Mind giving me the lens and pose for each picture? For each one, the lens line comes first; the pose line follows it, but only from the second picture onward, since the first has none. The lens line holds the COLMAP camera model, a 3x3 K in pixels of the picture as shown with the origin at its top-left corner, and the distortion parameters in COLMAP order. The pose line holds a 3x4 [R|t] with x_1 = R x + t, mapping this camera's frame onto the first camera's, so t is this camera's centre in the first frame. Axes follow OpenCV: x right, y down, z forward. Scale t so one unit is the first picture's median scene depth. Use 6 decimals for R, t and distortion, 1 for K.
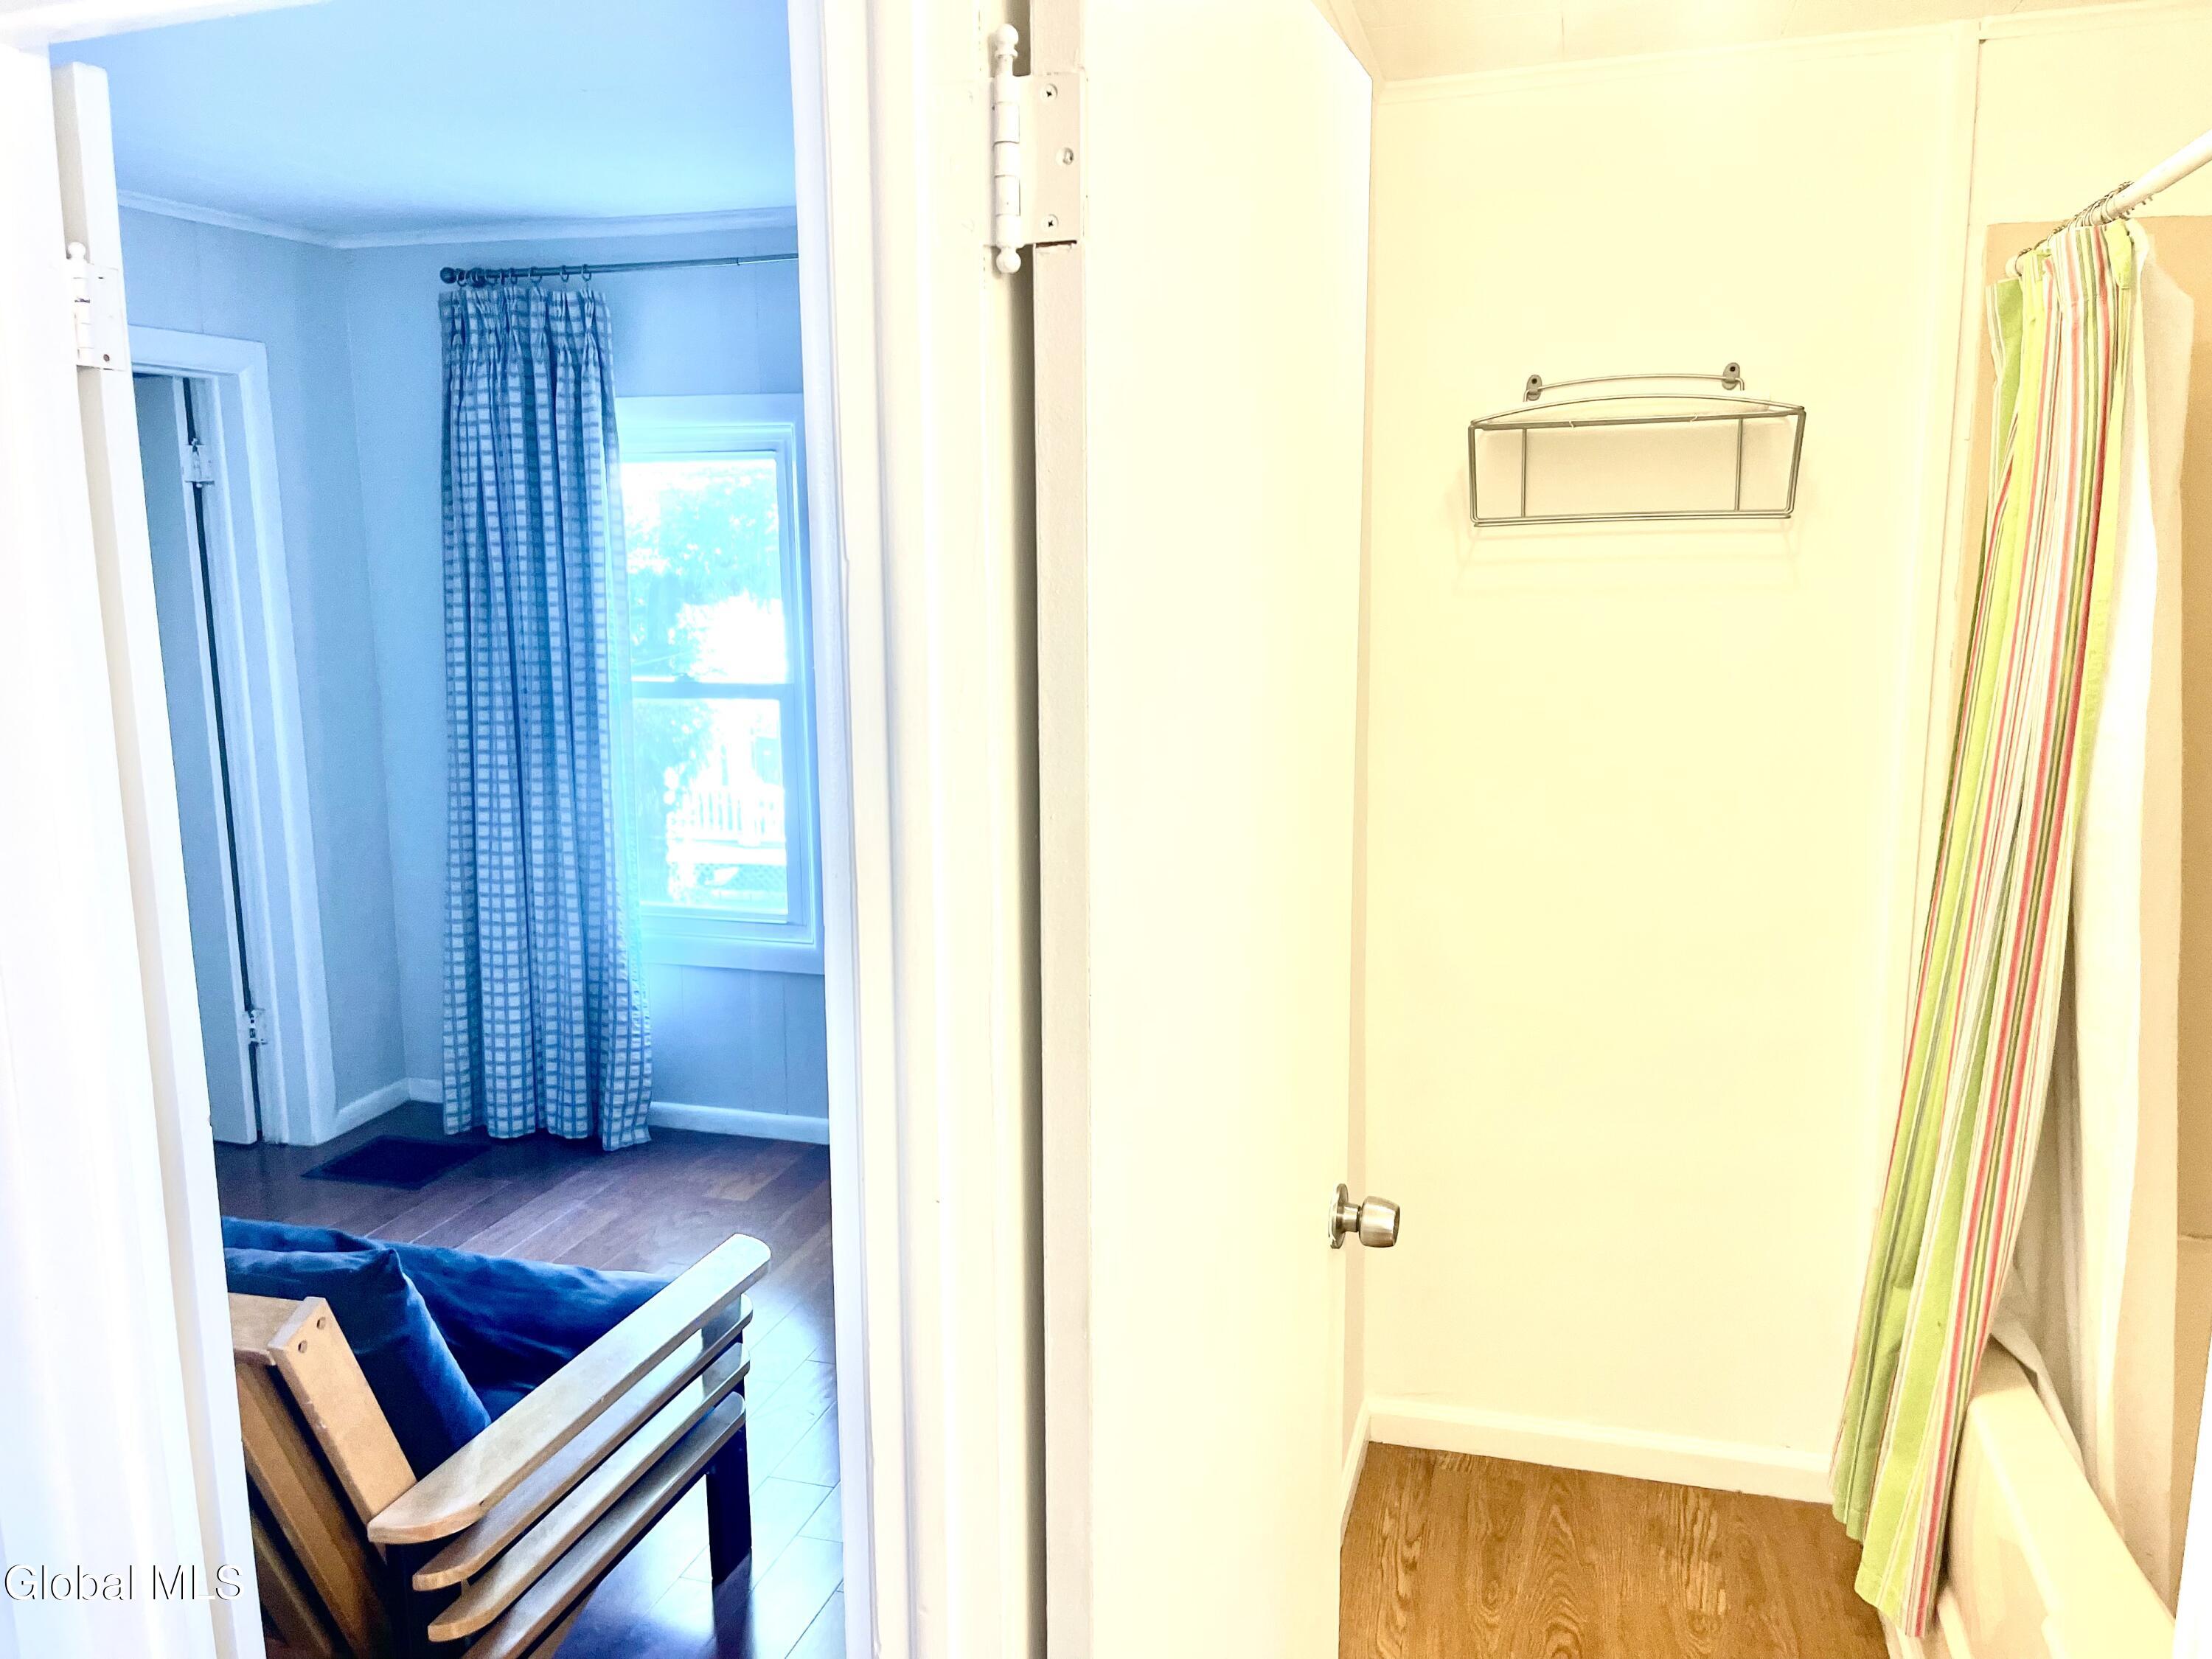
lens RADIAL K [[1707.3, 0, 1106.0], [0, 1707.3, 829.5], [0, 0, 1]] dist [0.003344, -0.001168]
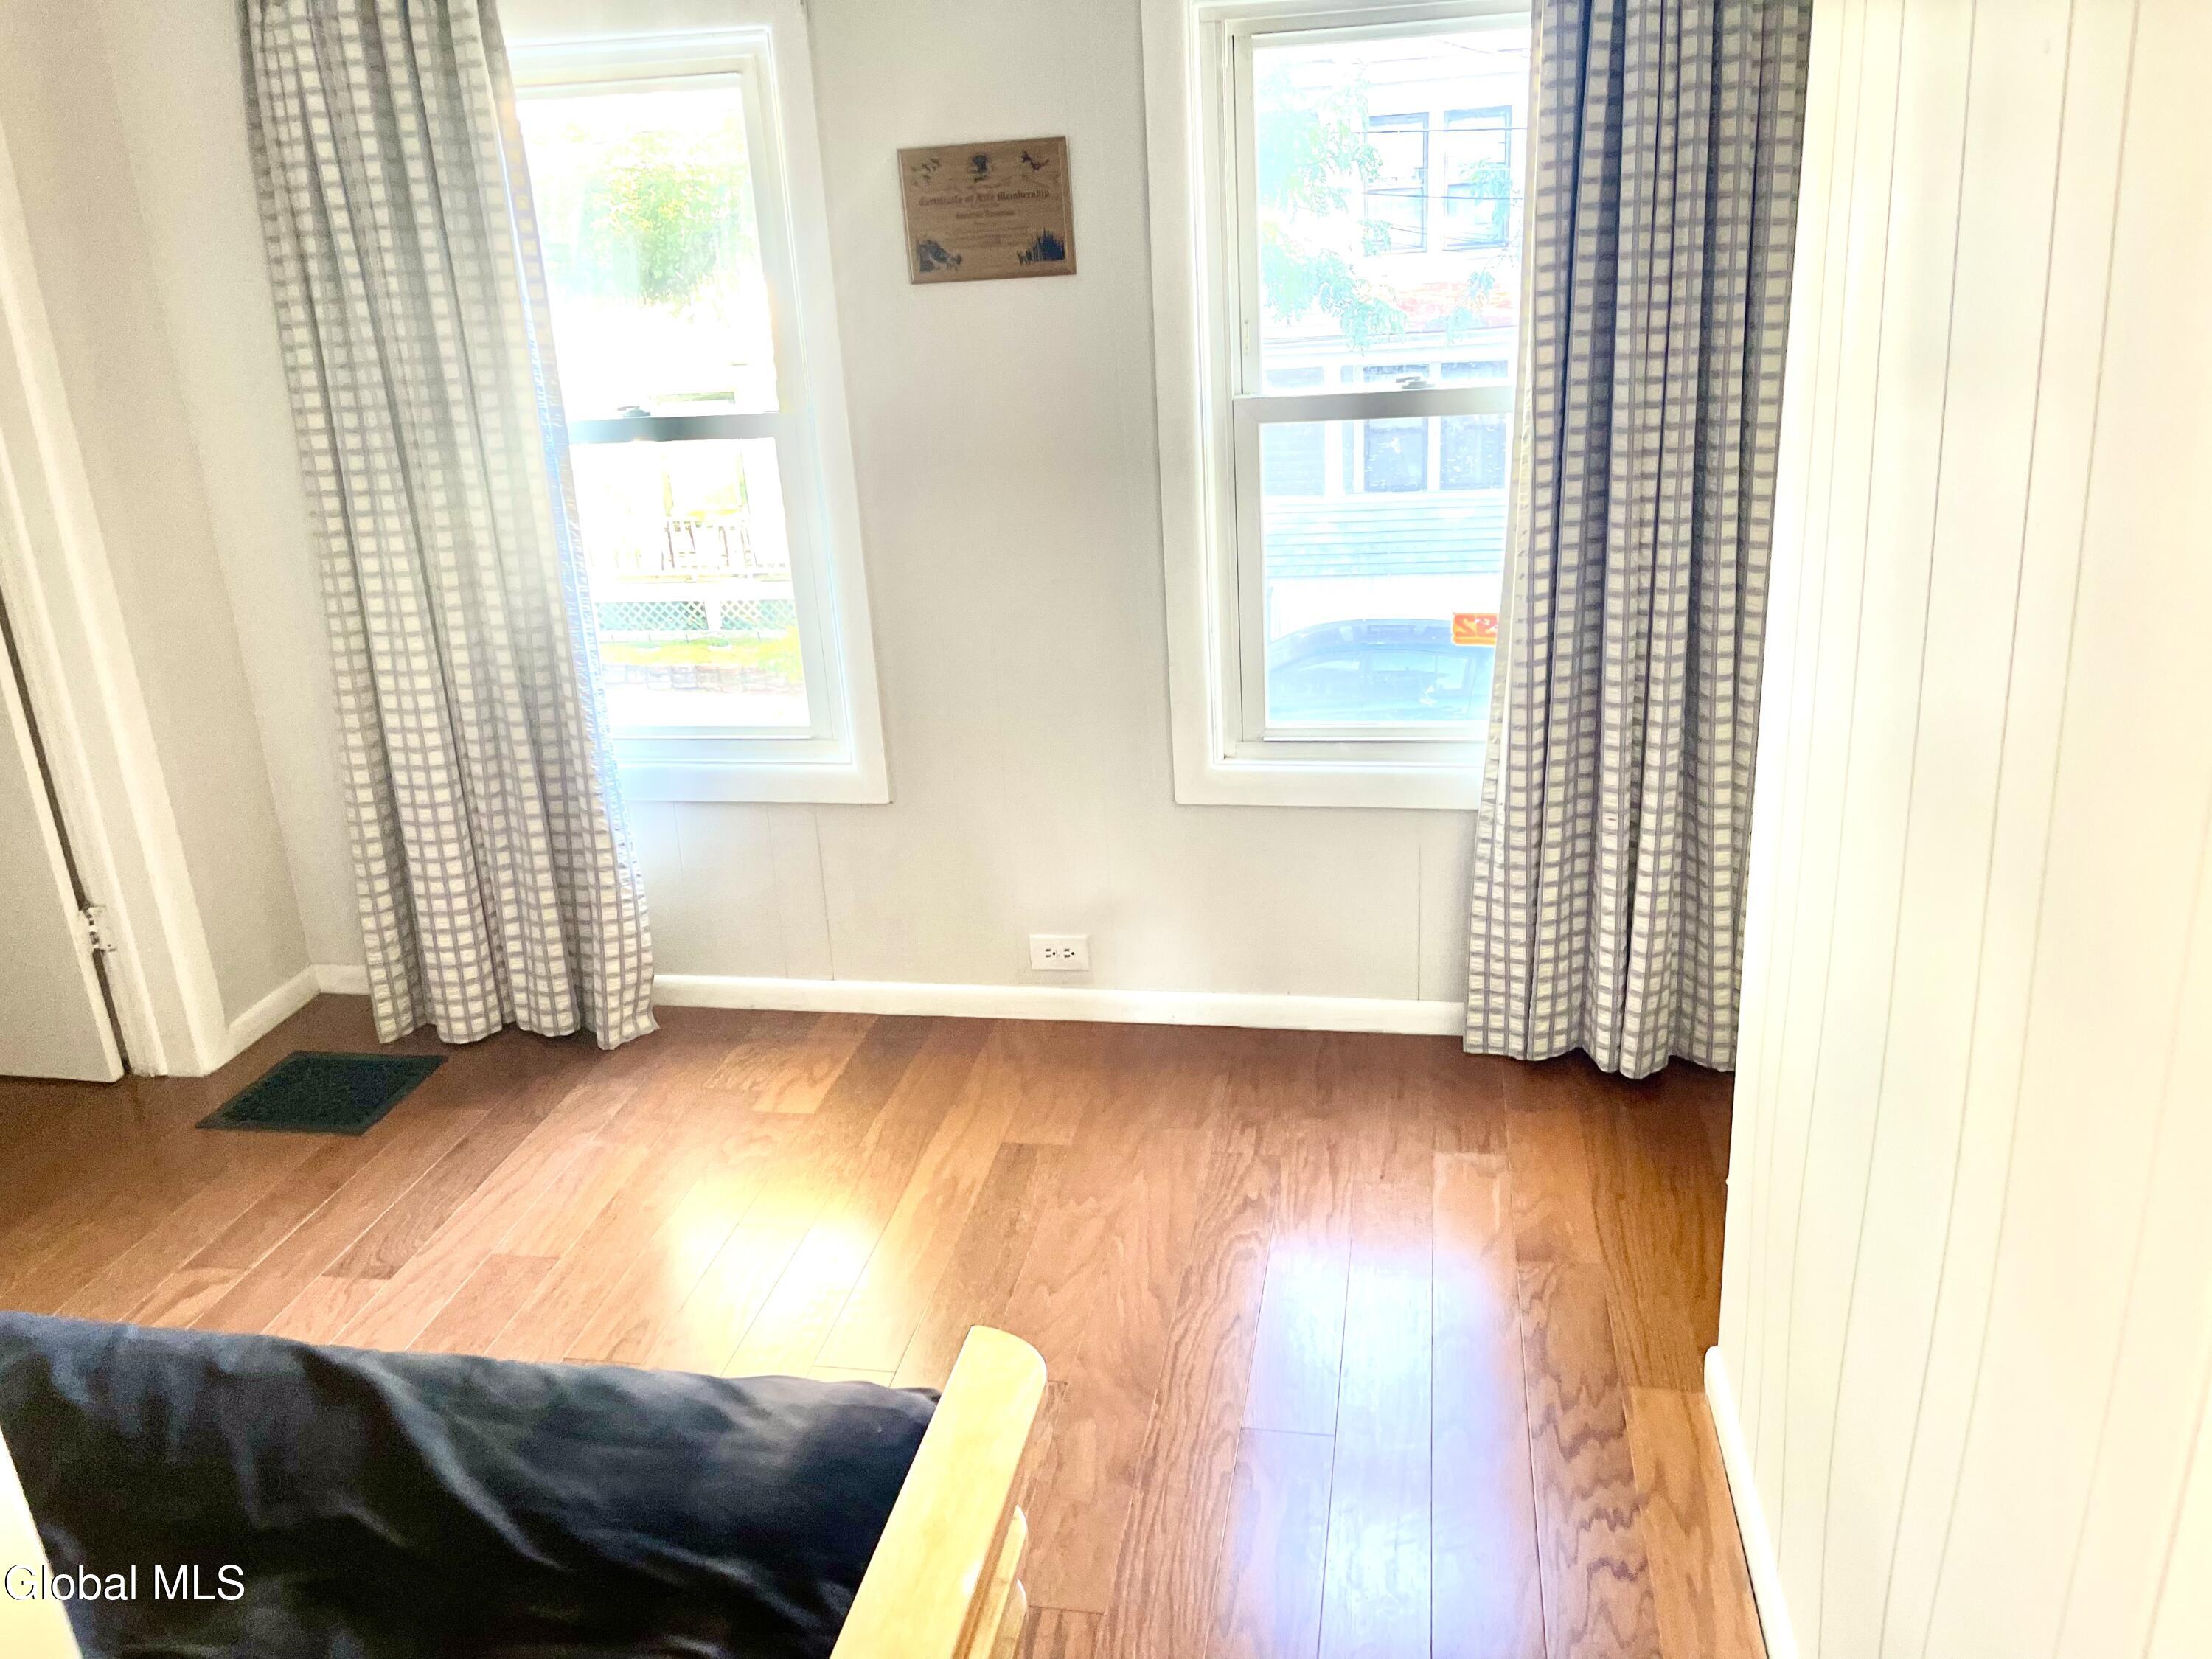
lens RADIAL K [[1652.3, 0, 1100.1], [0, 1652.3, 826.1], [0, 0, 1]] dist [0.066483, -0.091575]
pose [[0.993445, -0.075841, 0.085535, -0.126122], [0.060087, 0.982968, 0.173675, -0.027948], [-0.097250, -0.167397, 0.981081, 0.257412]]
